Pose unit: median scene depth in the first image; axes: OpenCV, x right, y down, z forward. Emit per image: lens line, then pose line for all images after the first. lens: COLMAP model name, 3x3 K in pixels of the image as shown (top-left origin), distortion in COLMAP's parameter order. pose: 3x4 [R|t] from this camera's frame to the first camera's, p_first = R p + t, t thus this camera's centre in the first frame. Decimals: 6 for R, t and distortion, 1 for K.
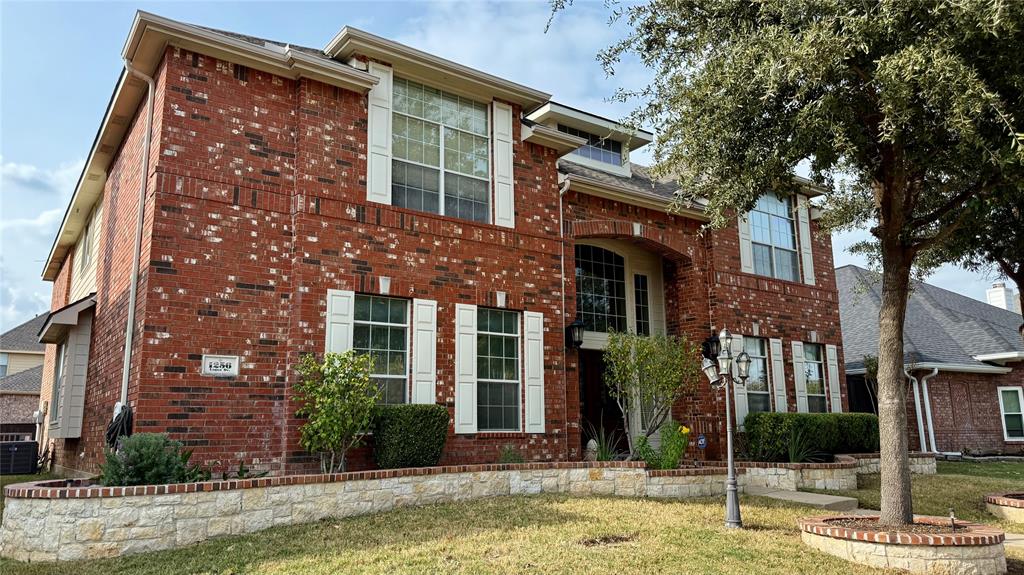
lens RADIAL K [[710.3, 0, 508.1], [0, 710.3, 296.6], [0, 0, 1]] dist [0.065932, -0.037374]
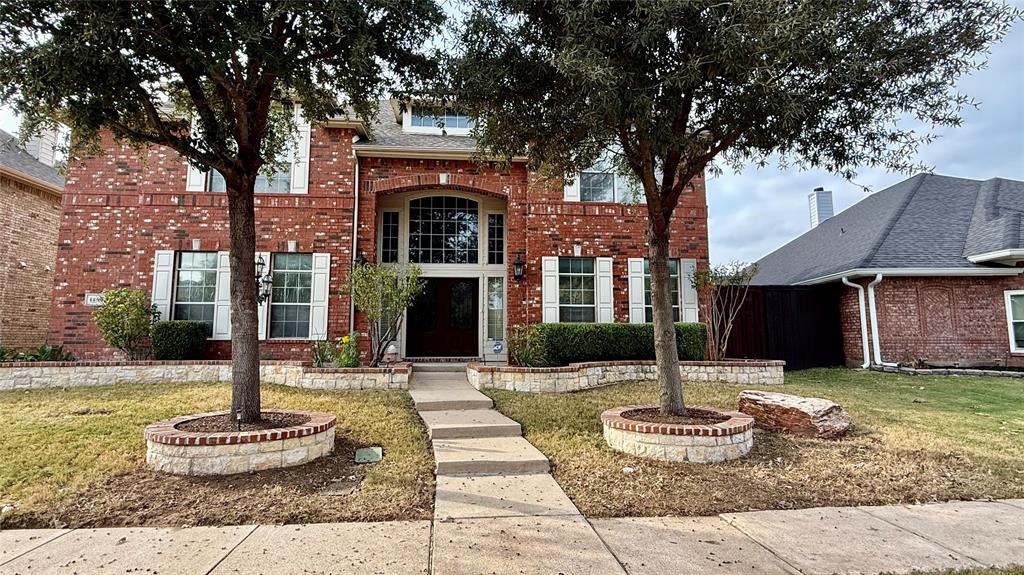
lens RADIAL K [[483.6, 0, 510.7], [0, 483.6, 288.9], [0, 0, 1]] dist [0.001617, -0.000092]
pose [[0.863560, -0.047083, -0.502043, 0.829935], [0.086362, 0.994730, 0.055261, 0.071309], [0.496795, -0.091079, 0.863075, 0.375476]]
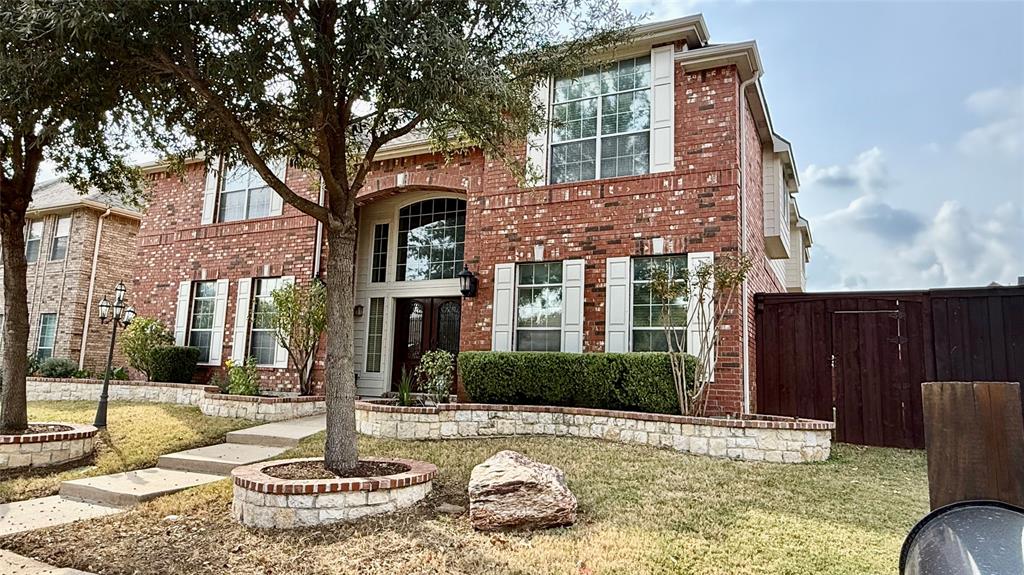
lens RADIAL K [[636.1, 0, 506.2], [0, 636.1, 289.4], [0, 0, 1]] dist [-0.010866, 0.001081]
pose [[0.464487, -0.097588, -0.880187, 1.263041], [0.125685, 0.991113, -0.043561, 0.149328], [0.876616, -0.090393, 0.472625, 0.811241]]
